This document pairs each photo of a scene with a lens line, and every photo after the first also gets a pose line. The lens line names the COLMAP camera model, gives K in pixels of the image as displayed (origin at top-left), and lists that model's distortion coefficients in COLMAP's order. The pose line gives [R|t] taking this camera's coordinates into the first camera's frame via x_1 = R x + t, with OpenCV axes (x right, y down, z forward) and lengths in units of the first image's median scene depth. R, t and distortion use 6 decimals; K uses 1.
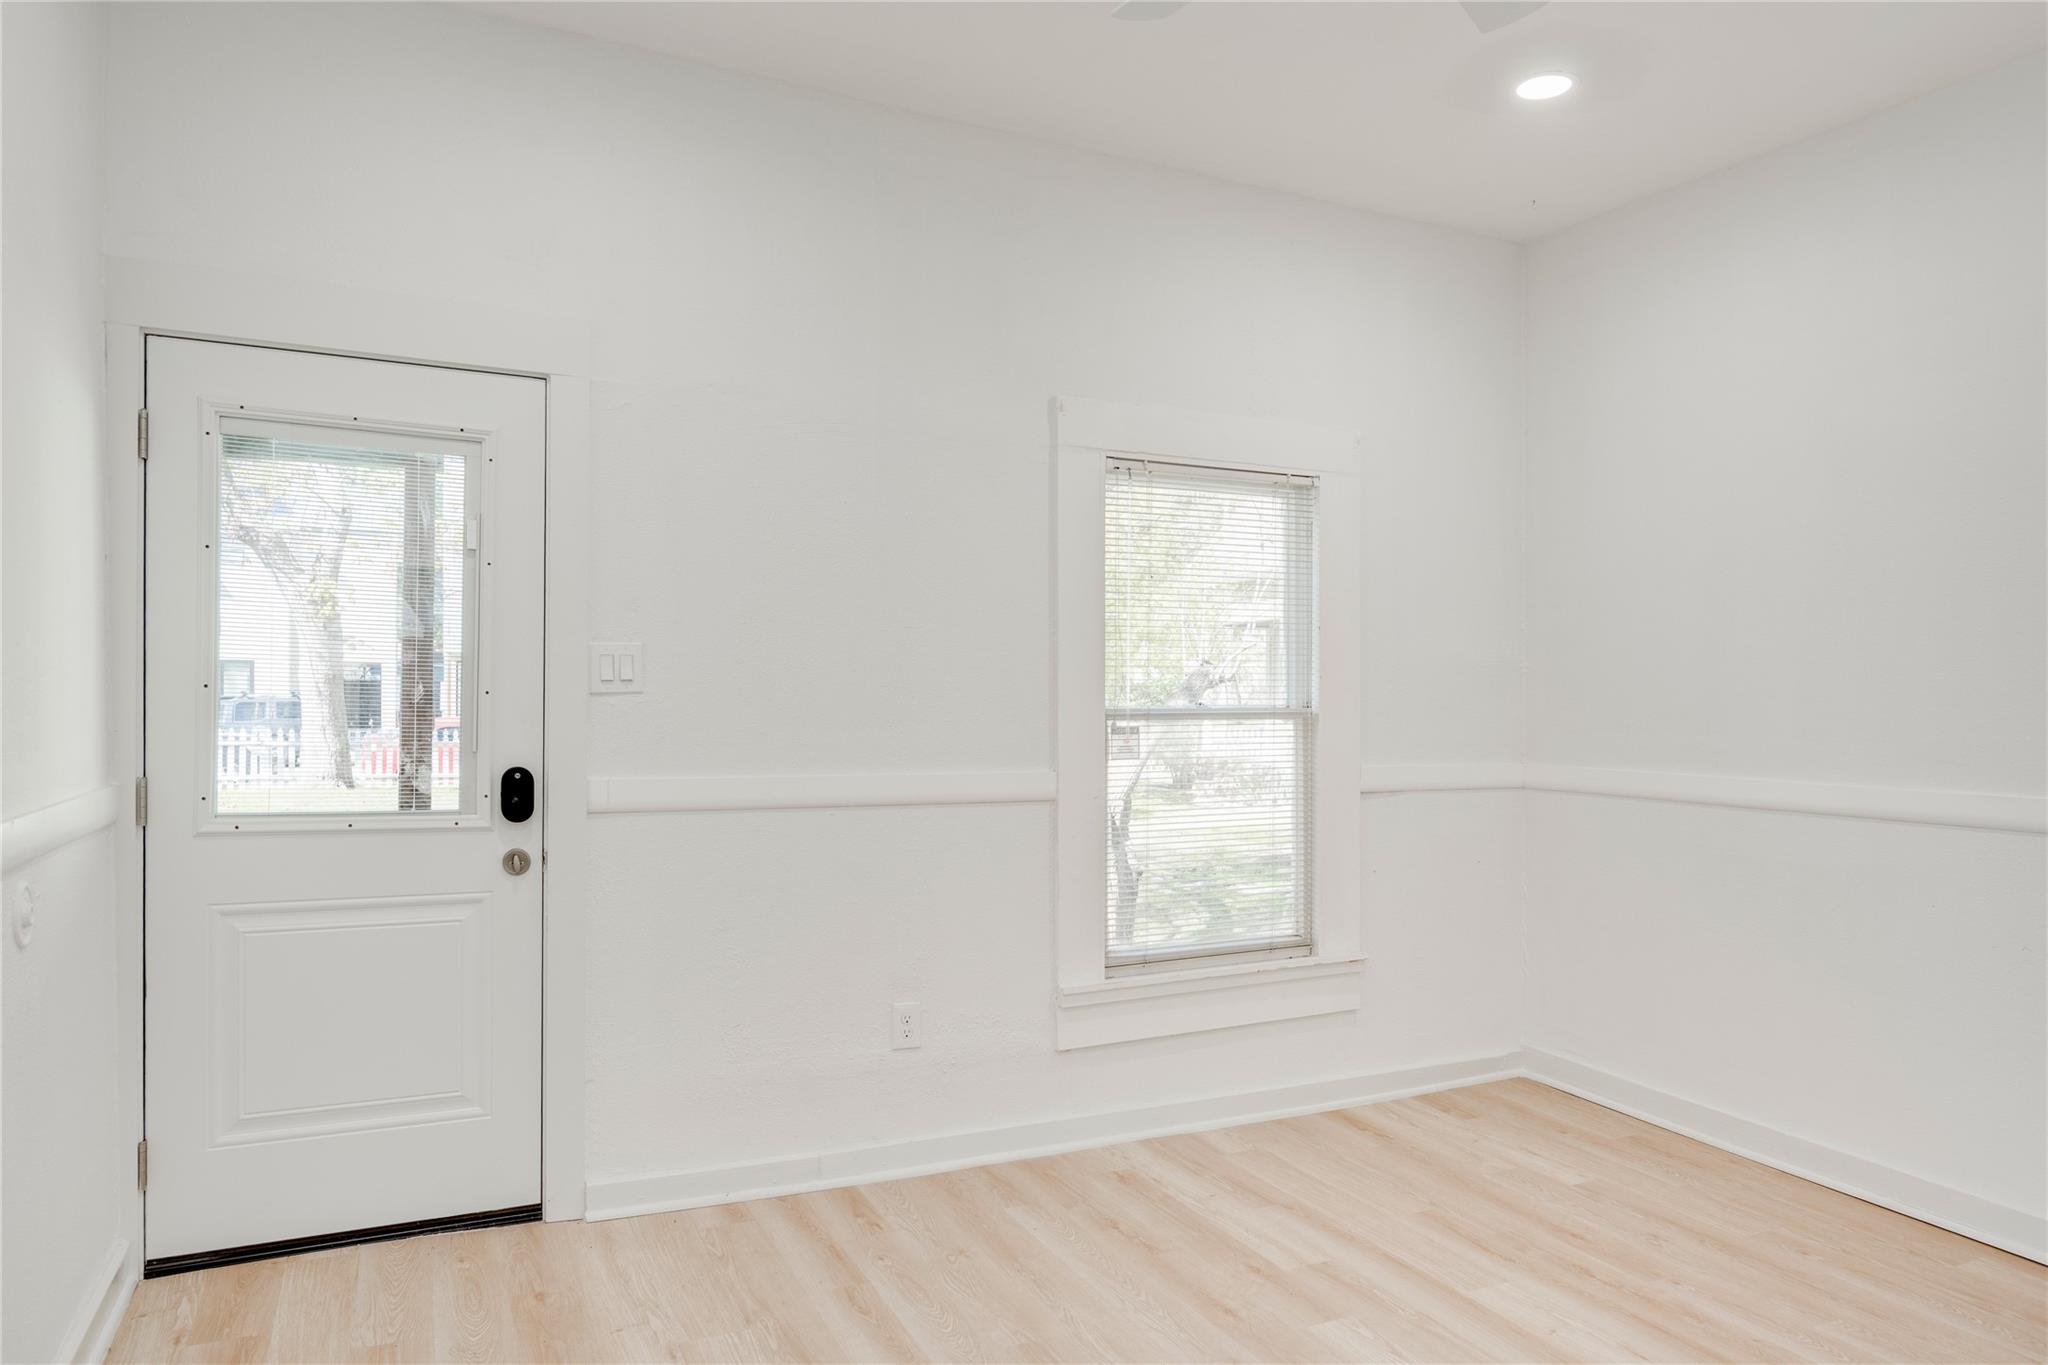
lens RADIAL K [[1355.0, 0, 1023.5], [0, 1355.0, 711.2], [0, 0, 1]] dist [-0.005555, -0.002262]
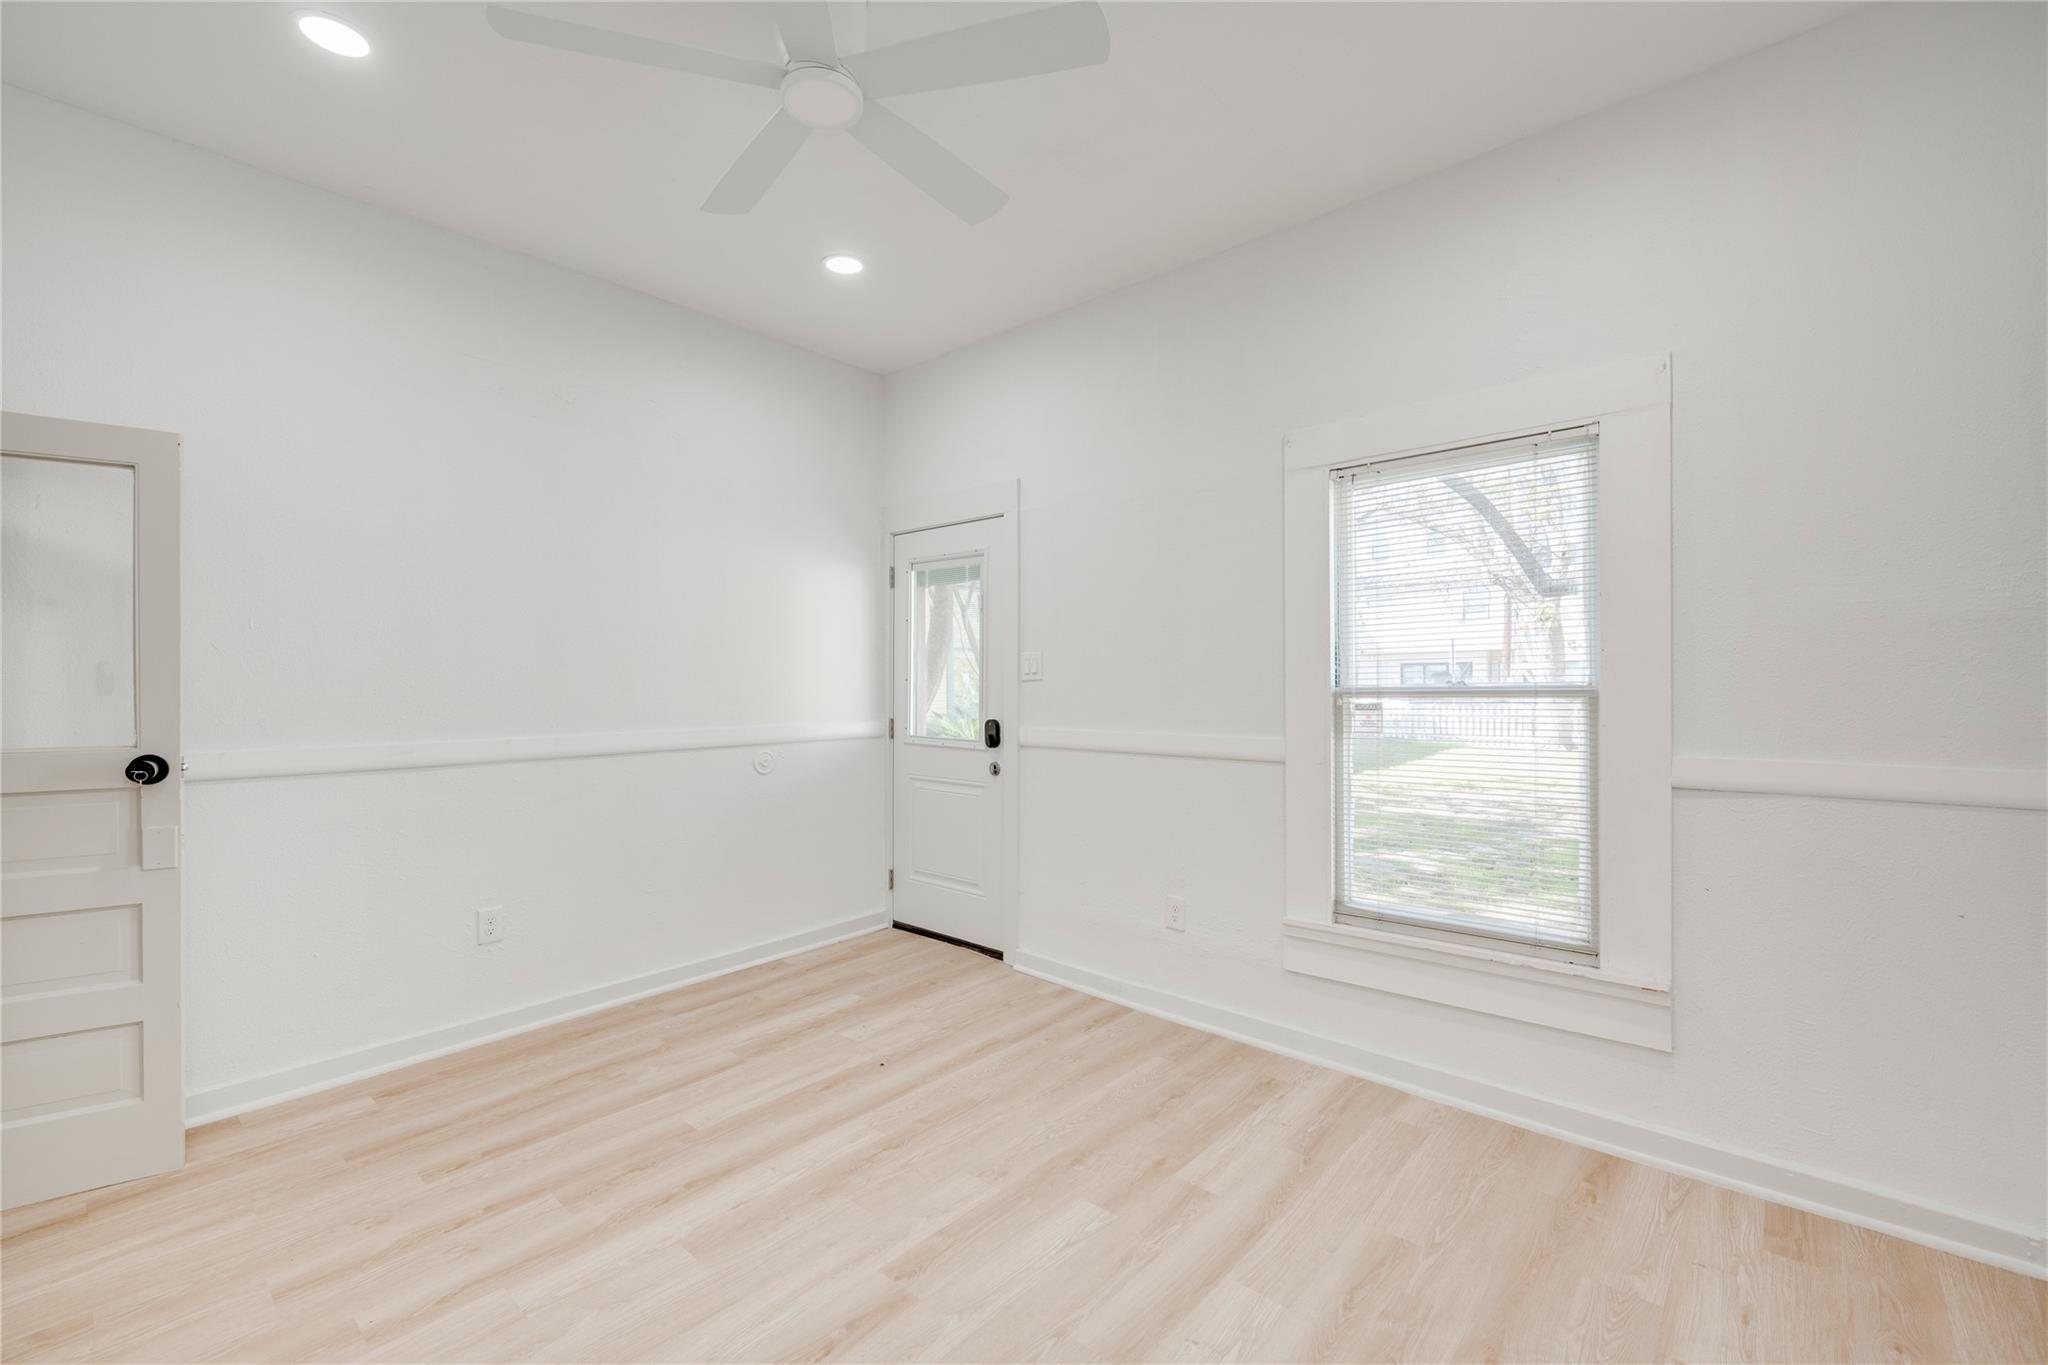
lens RADIAL K [[905.6, 0, 1024.0], [0, 905.6, 682.5], [0, 0, 1]] dist [0.001014, -0.000288]
pose [[0.343351, -0.012580, -0.939123, 0.733363], [-0.003801, 0.999883, -0.014784, 0.006621], [0.939200, 0.008645, 0.343263, 0.515252]]
